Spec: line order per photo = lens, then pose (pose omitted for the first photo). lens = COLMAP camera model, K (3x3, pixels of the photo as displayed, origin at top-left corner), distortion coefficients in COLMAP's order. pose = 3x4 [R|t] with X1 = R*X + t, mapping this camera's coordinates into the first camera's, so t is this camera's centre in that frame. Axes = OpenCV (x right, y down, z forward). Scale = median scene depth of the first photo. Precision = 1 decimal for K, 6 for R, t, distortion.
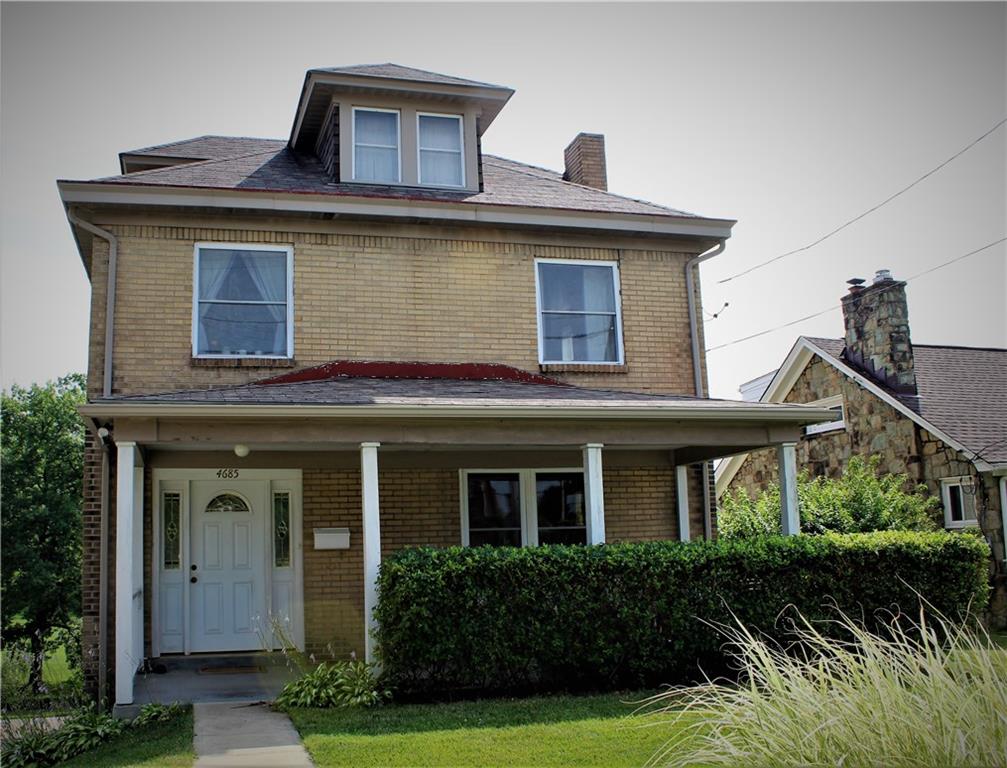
lens RADIAL K [[961.9, 0, 503.7], [0, 961.9, 401.8], [0, 0, 1]] dist [-0.033215, -0.014895]
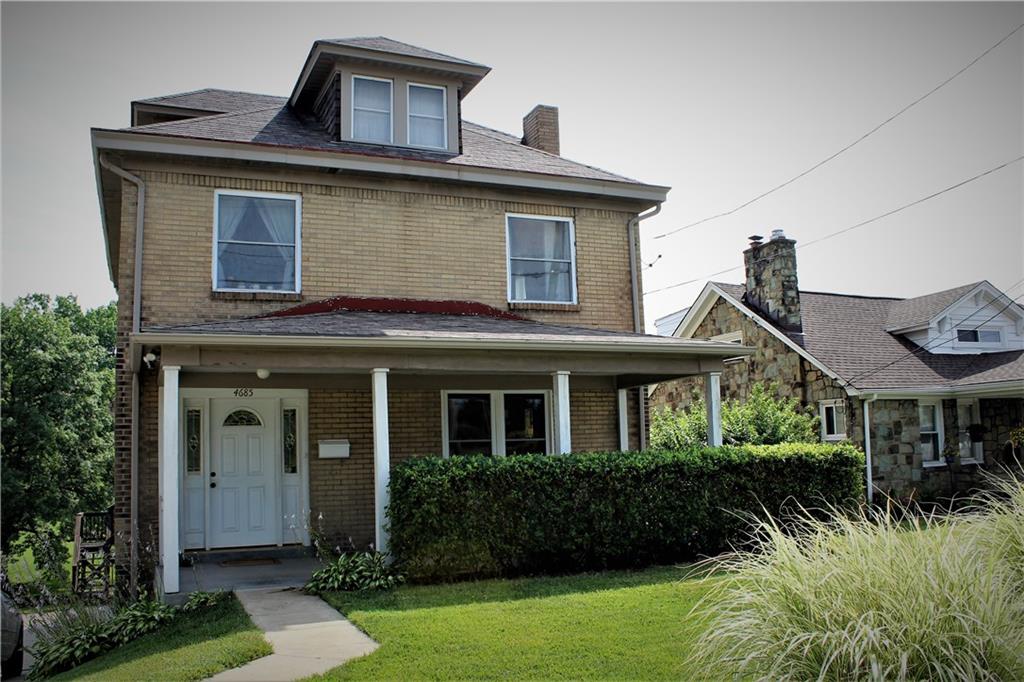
lens RADIAL K [[892.1, 0, 508.4], [0, 892.1, 345.3], [0, 0, 1]] dist [-0.011797, 0.006826]
pose [[0.989554, 0.016160, 0.143251, -0.123946], [-0.020252, 0.999426, 0.027153, -0.016788], [-0.142730, -0.029771, 0.989314, -0.096851]]
